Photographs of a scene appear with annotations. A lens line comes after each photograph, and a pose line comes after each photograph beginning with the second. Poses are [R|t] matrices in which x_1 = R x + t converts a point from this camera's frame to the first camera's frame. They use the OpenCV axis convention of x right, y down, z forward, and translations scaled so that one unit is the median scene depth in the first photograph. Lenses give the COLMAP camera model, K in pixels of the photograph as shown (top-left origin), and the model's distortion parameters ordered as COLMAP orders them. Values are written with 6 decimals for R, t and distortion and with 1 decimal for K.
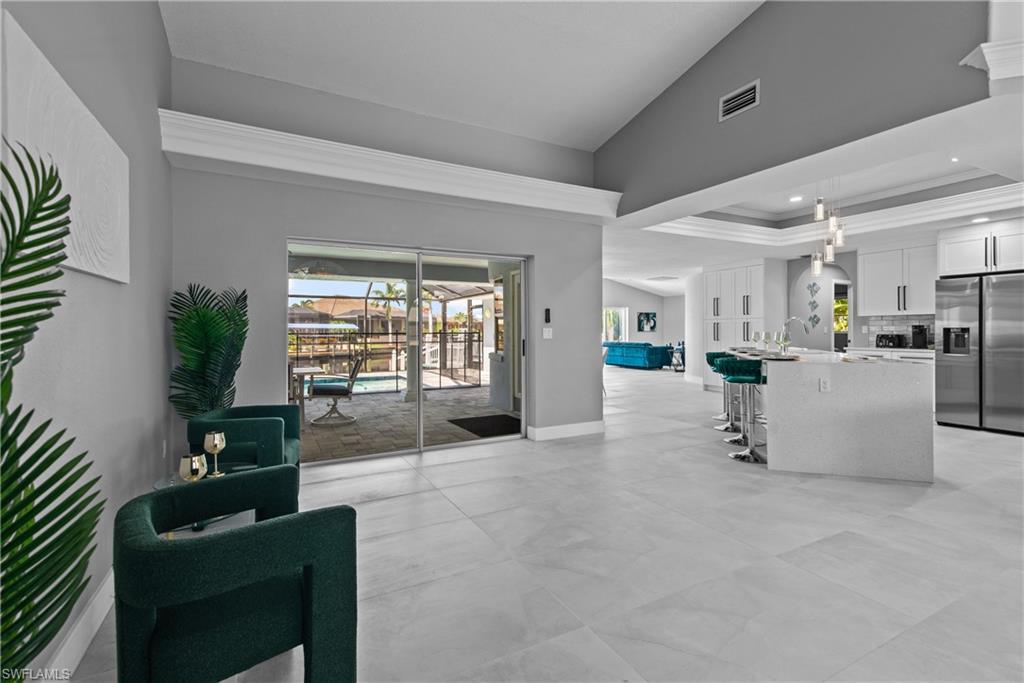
lens RADIAL K [[461.7, 0, 507.7], [0, 461.7, 332.6], [0, 0, 1]] dist [0.019051, -0.001216]
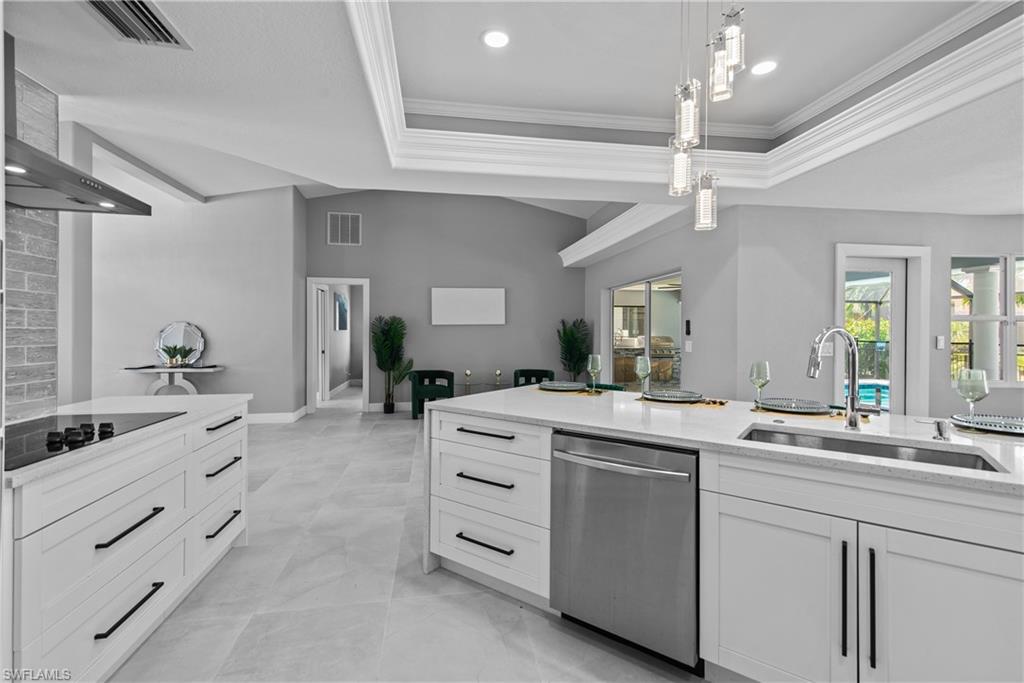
lens RADIAL K [[461.7, 0, 514.1], [0, 461.7, 335.8], [0, 0, 1]] dist [0.019051, -0.001216]
pose [[-0.313866, 0.013153, -0.949376, 0.385575], [-0.003355, 0.999882, 0.014962, -0.011797], [0.949461, 0.007882, -0.313785, 0.341028]]
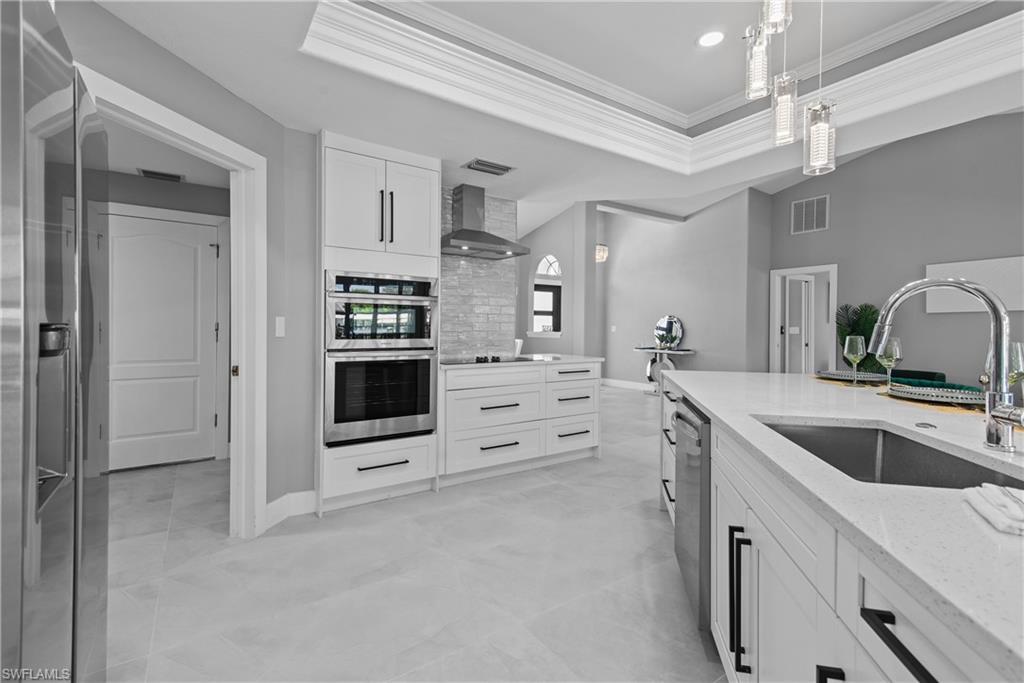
lens RADIAL K [[461.7, 0, 513.2], [0, 461.7, 330.9], [0, 0, 1]] dist [0.019051, -0.001216]
pose [[-0.994436, -0.001354, -0.105336, 0.318923], [-0.002601, 0.999928, 0.011709, -0.004115], [0.105313, 0.011918, -0.994368, 0.463808]]
